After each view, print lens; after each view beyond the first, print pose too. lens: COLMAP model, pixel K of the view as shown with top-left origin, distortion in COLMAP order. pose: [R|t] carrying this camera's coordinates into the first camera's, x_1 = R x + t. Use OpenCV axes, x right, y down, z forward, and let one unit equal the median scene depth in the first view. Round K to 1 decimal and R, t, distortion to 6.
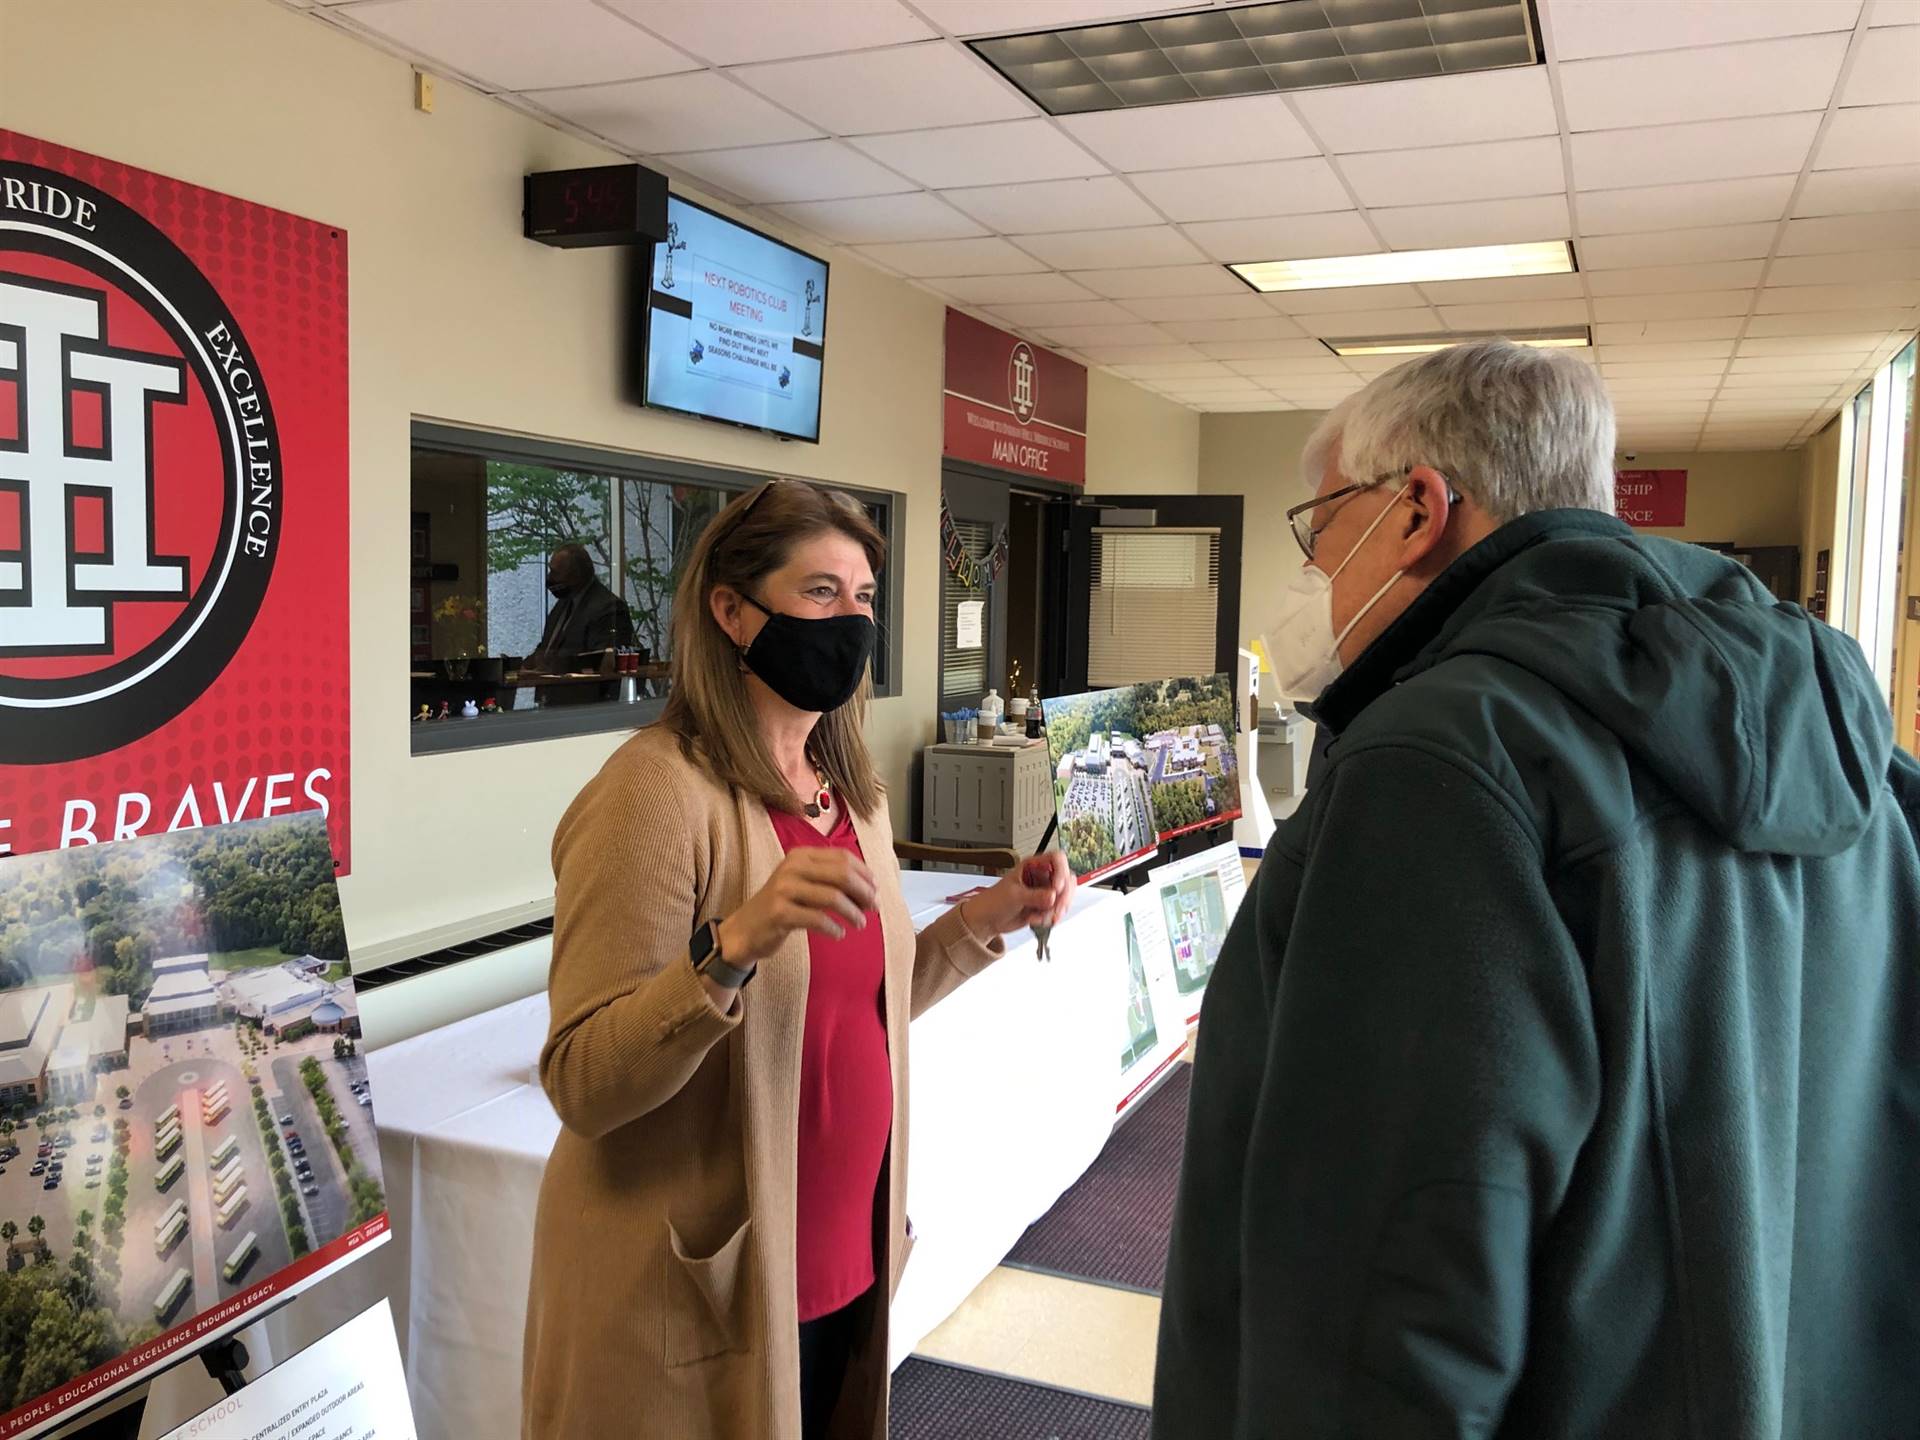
lens RADIAL K [[1591.0, 0, 973.0], [0, 1591.0, 718.5], [0, 0, 1]] dist [0.025733, -0.020792]
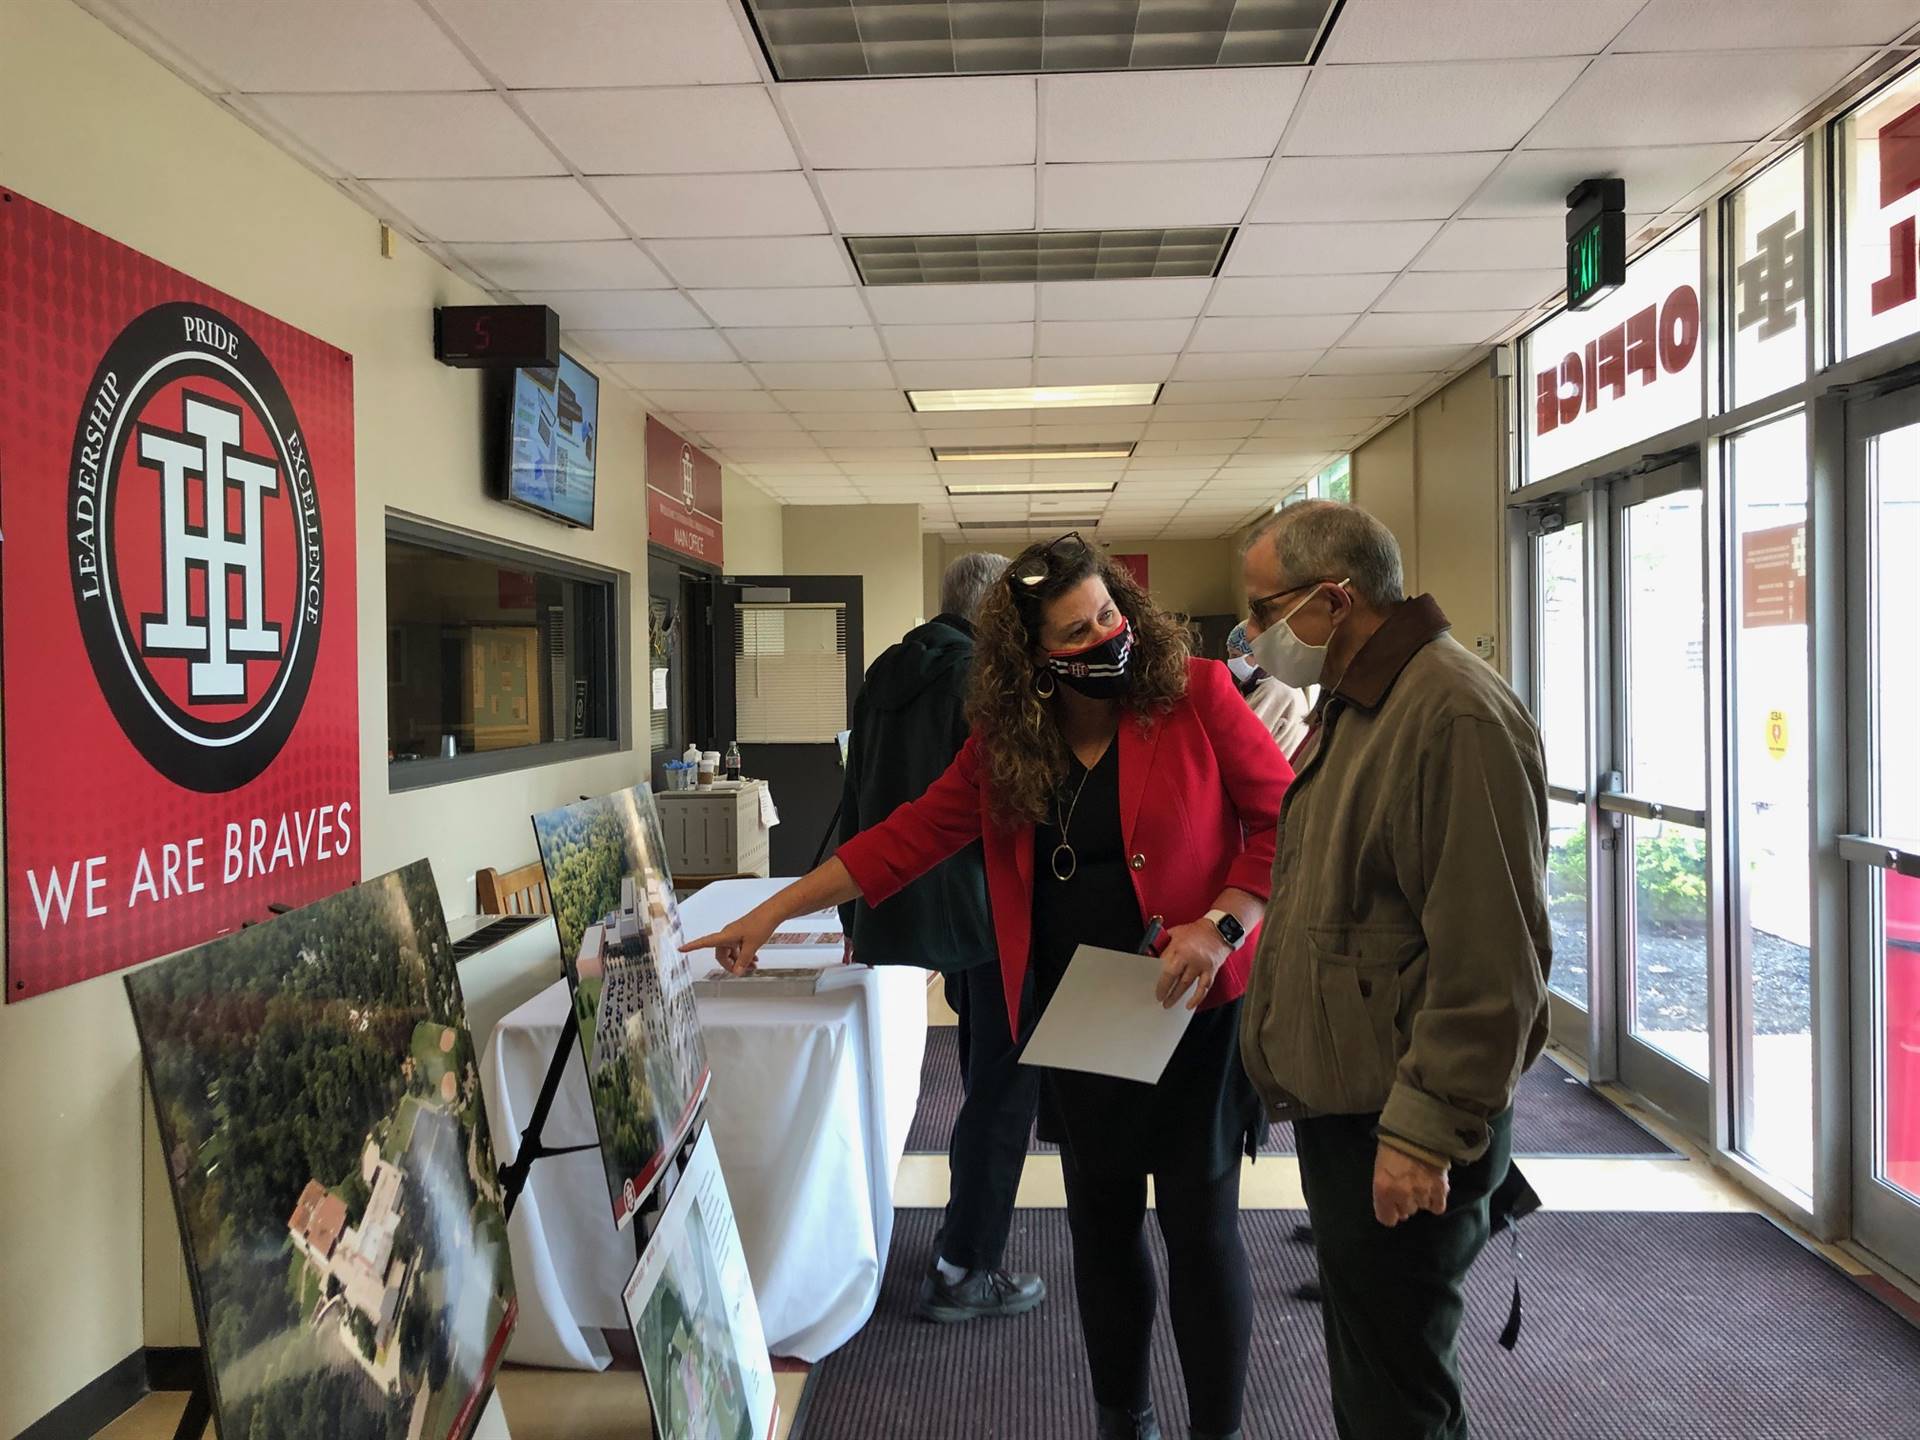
lens RADIAL K [[1585.4, 0, 961.7], [0, 1585.4, 710.8], [0, 0, 1]] dist [0.051701, -0.089287]
pose [[0.938197, -0.035612, 0.344265, -0.395595], [0.055405, 0.997318, -0.047827, 0.046948], [-0.341638, 0.063945, 0.937654, -0.277740]]
